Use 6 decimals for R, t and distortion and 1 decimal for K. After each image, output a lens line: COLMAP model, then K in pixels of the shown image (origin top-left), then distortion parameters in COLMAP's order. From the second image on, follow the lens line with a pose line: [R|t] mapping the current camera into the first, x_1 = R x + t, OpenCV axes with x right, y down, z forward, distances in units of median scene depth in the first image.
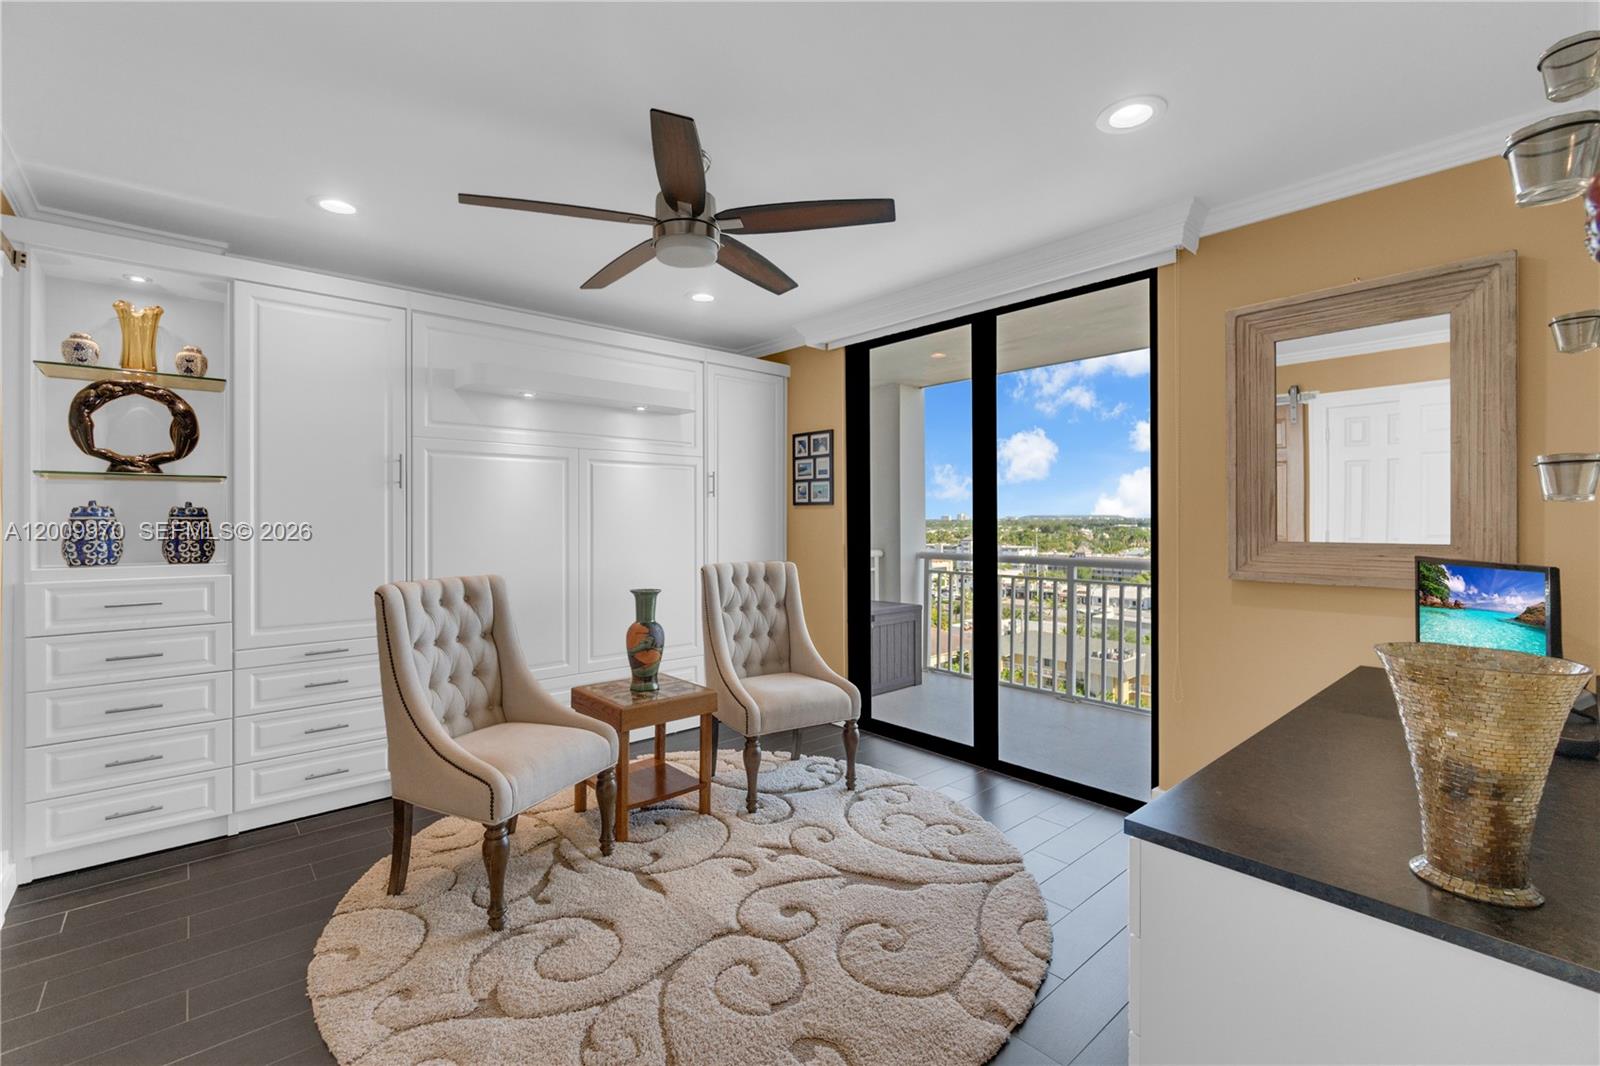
lens RADIAL K [[685.4, 0, 803.3], [0, 685.4, 519.4], [0, 0, 1]] dist [-0.001623, 0.000201]
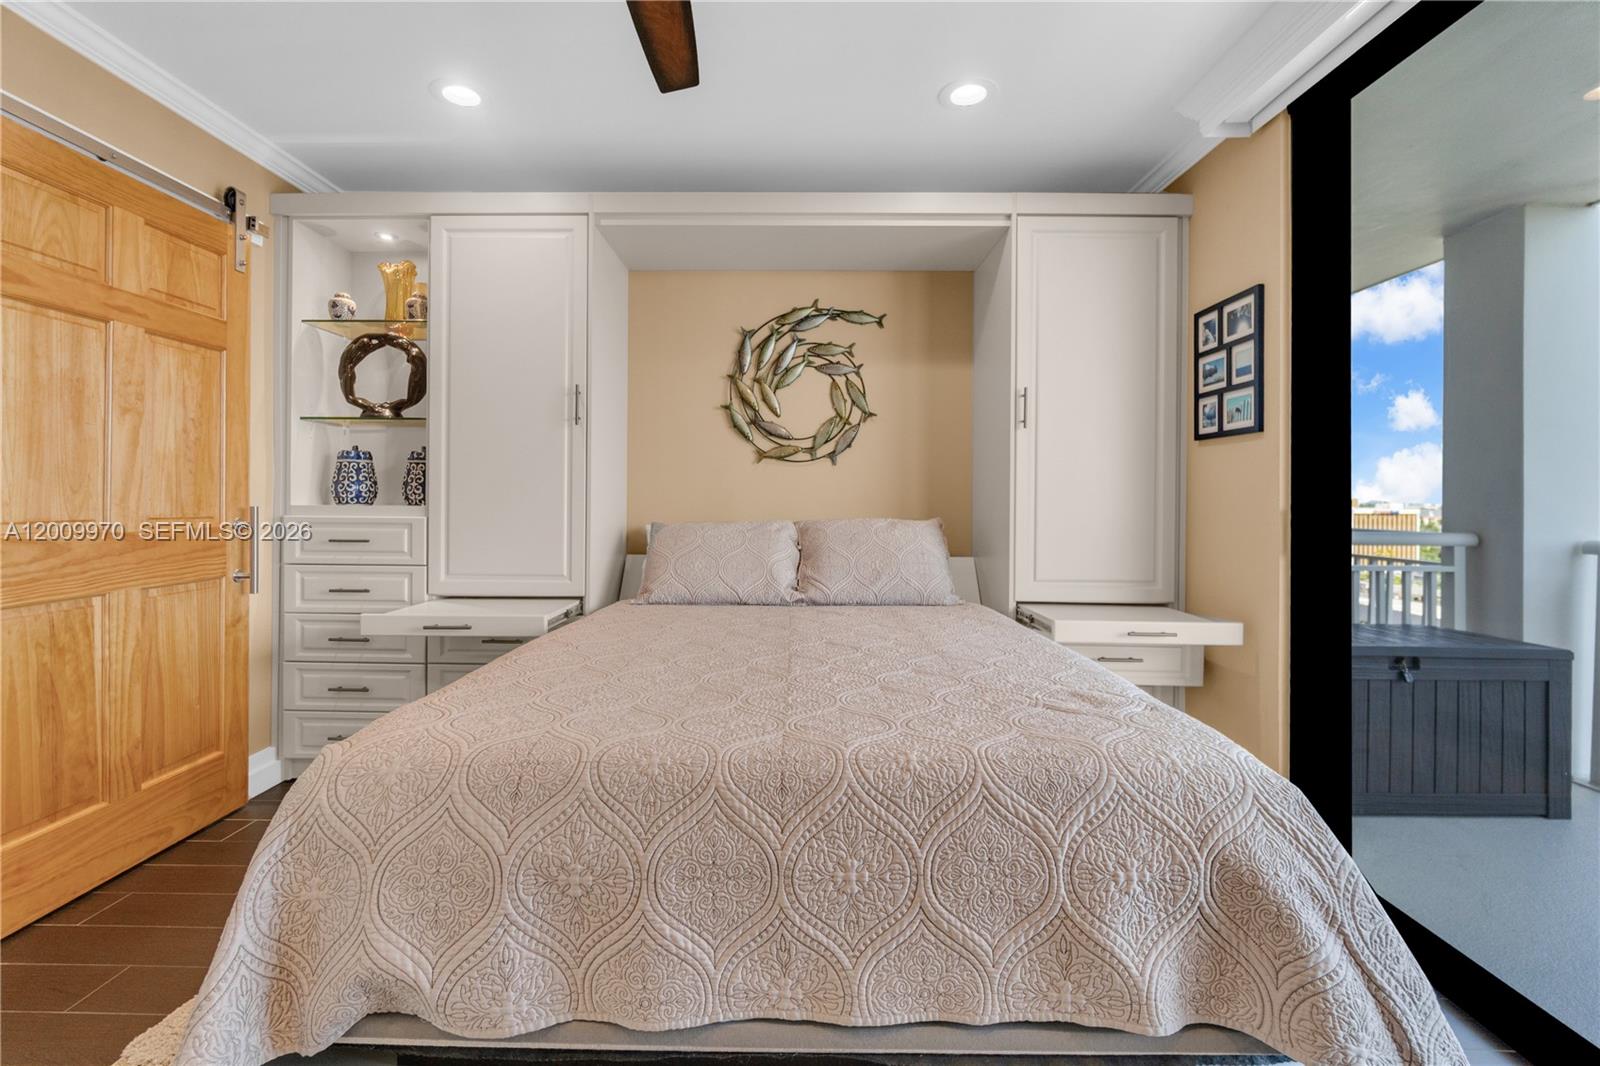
lens RADIAL K [[704.8, 0, 797.4], [0, 704.8, 498.5], [0, 0, 1]] dist [-0.000938, -0.000190]
pose [[0.734835, 0.004156, -0.678233, 0.234137], [-0.007228, 0.999972, -0.001703, 0.051554], [0.678208, 0.006154, 0.734845, 0.611292]]
